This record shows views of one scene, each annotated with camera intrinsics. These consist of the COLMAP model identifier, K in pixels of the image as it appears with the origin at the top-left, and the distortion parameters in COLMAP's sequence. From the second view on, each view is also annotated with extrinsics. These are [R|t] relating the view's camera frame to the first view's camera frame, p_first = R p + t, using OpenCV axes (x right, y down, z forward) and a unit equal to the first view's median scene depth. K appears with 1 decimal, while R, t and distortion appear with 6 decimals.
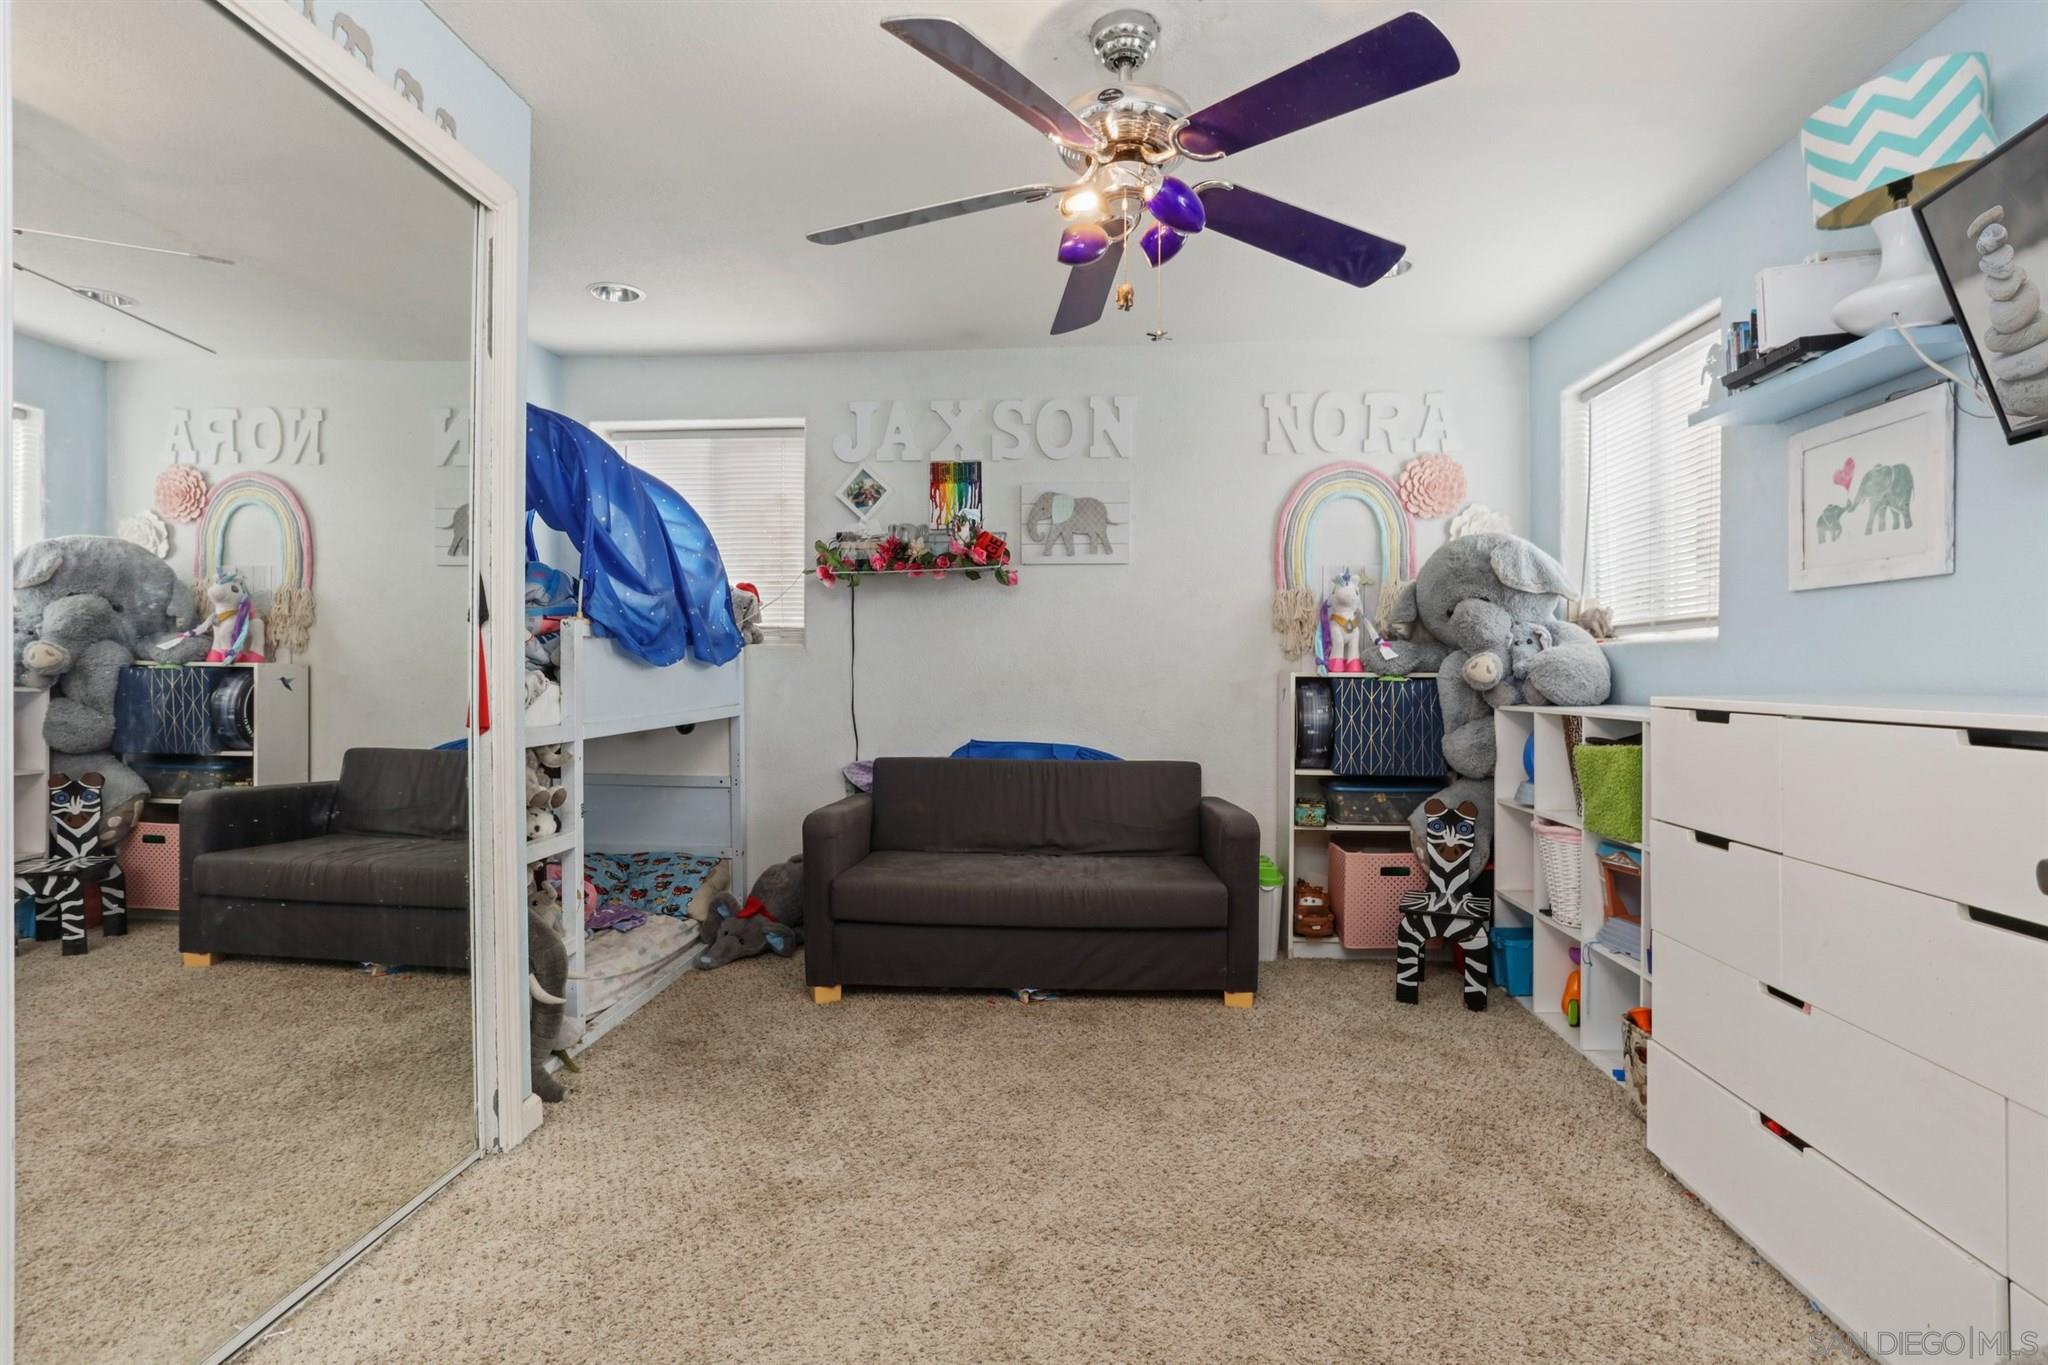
lens RADIAL K [[1009.4, 0, 1014.0], [0, 1009.4, 691.2], [0, 0, 1]] dist [-0.070210, 0.037864]
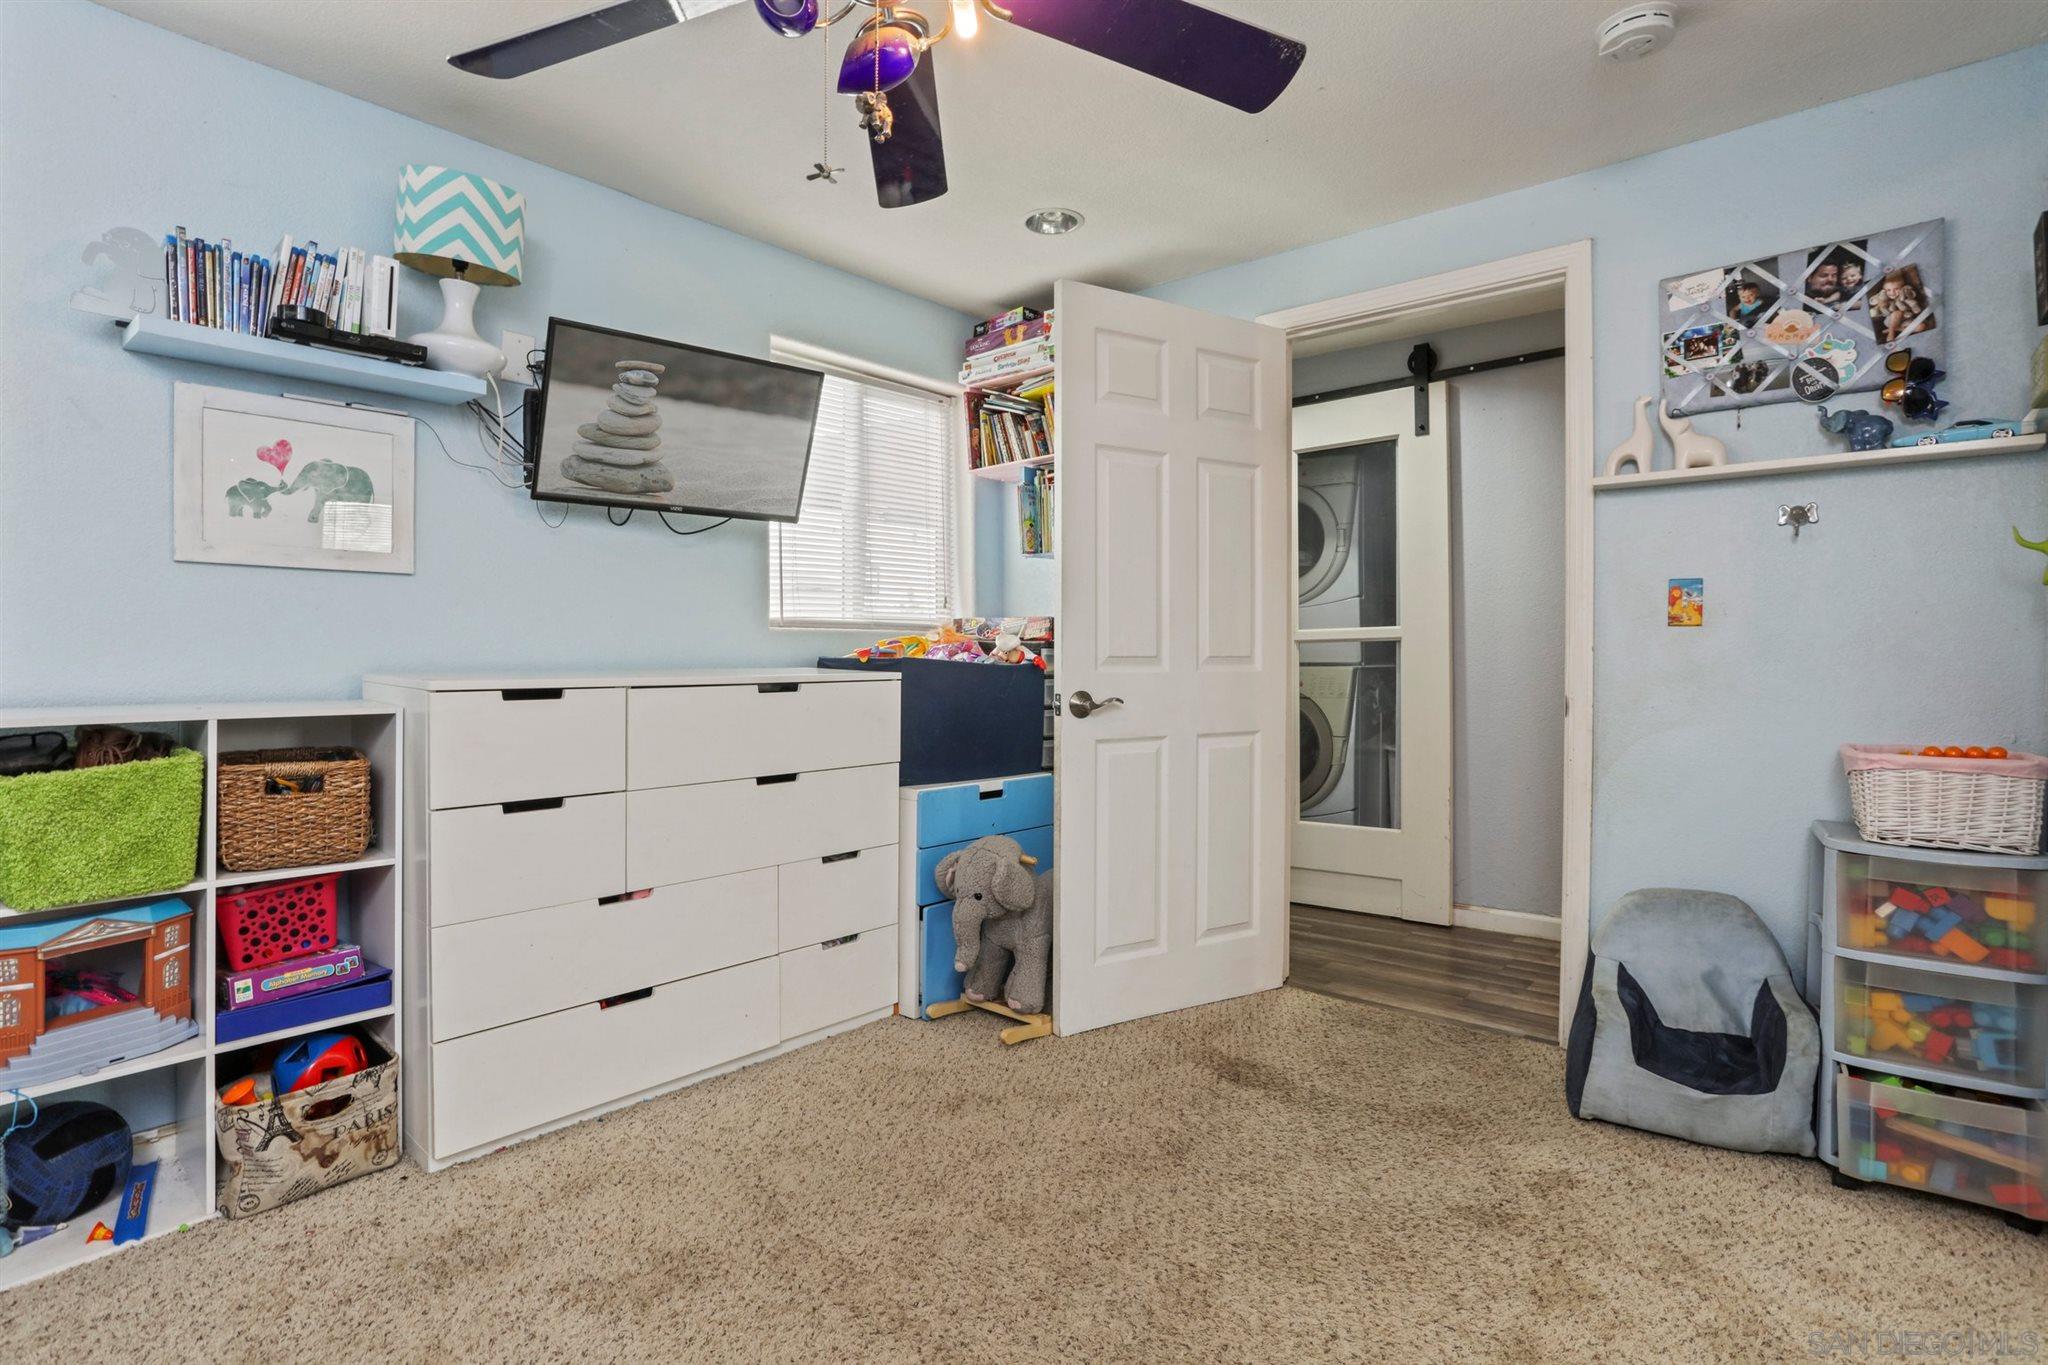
lens RADIAL K [[1009.4, 0, 1014.0], [0, 1009.4, 691.2], [0, 0, 1]] dist [-0.070210, 0.037864]
pose [[-0.825670, -0.013125, 0.564001, -0.326111], [0.016376, 0.998750, 0.047217, -0.017777], [-0.563916, 0.048222, -0.824423, 1.418181]]
